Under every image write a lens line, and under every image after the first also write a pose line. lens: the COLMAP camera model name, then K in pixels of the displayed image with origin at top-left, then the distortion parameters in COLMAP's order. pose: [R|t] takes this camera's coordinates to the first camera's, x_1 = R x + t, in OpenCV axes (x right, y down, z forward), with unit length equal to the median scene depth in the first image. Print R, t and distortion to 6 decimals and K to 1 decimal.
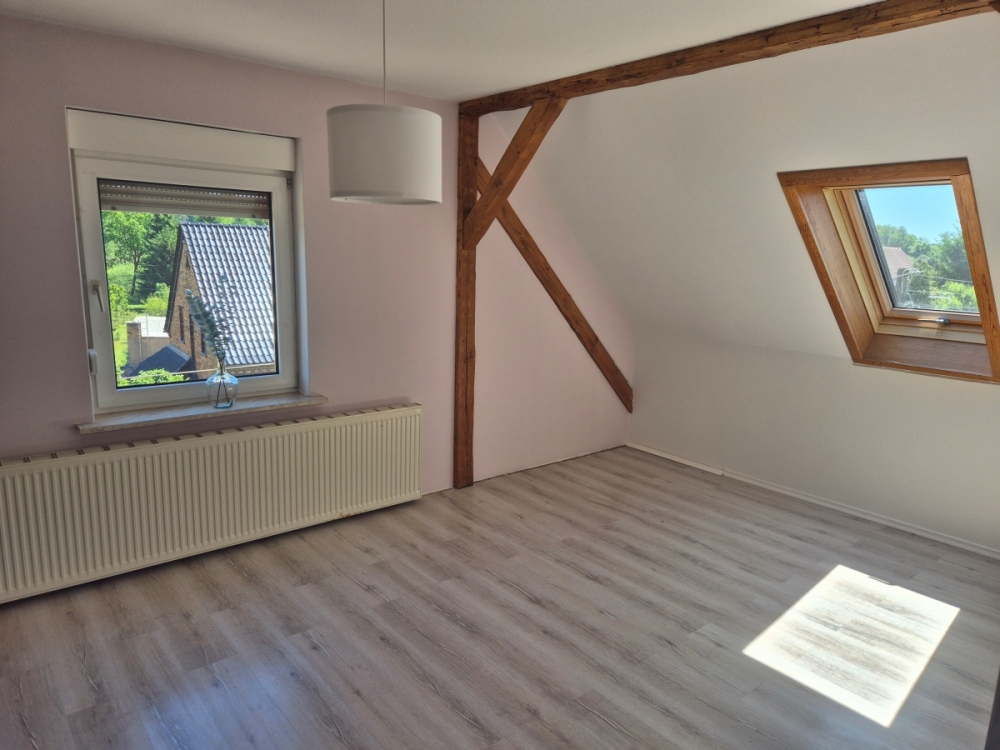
lens RADIAL K [[671.9, 0, 501.9], [0, 671.9, 381.9], [0, 0, 1]] dist [0.012815, 0.000451]
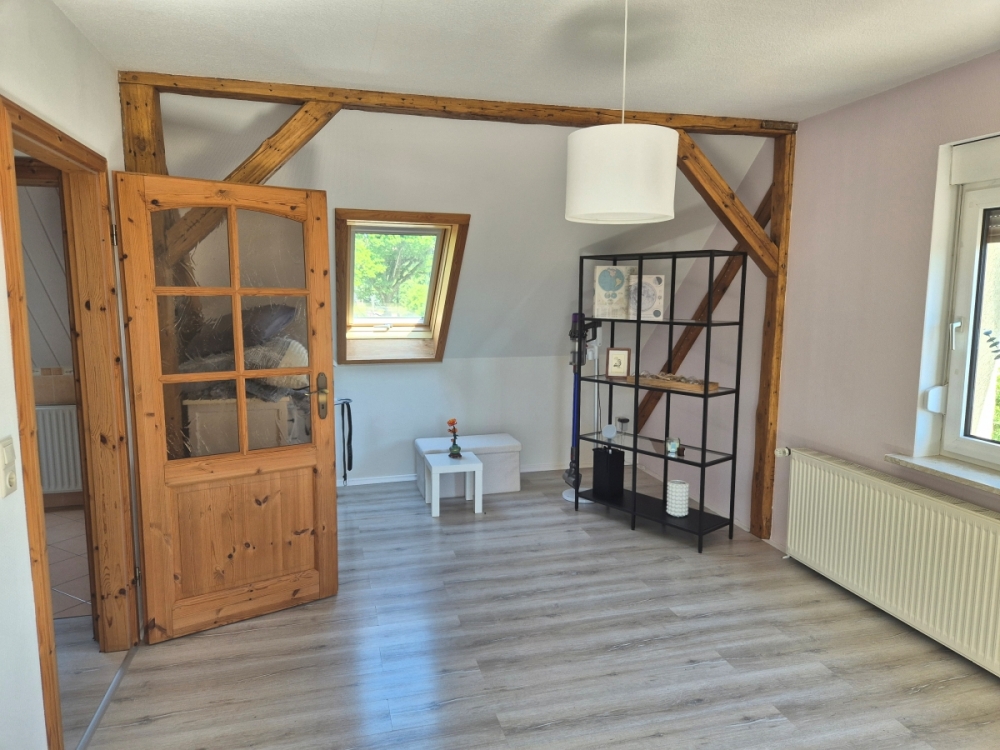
lens RADIAL K [[671.9, 0, 500.1], [0, 671.9, 373.3], [0, 0, 1]] dist [0.012815, 0.000451]
pose [[-0.427285, 0.094590, -0.899155, 0.583403], [-0.178789, 0.966033, 0.186587, -0.147575], [0.886263, 0.240485, -0.395860, 0.885733]]
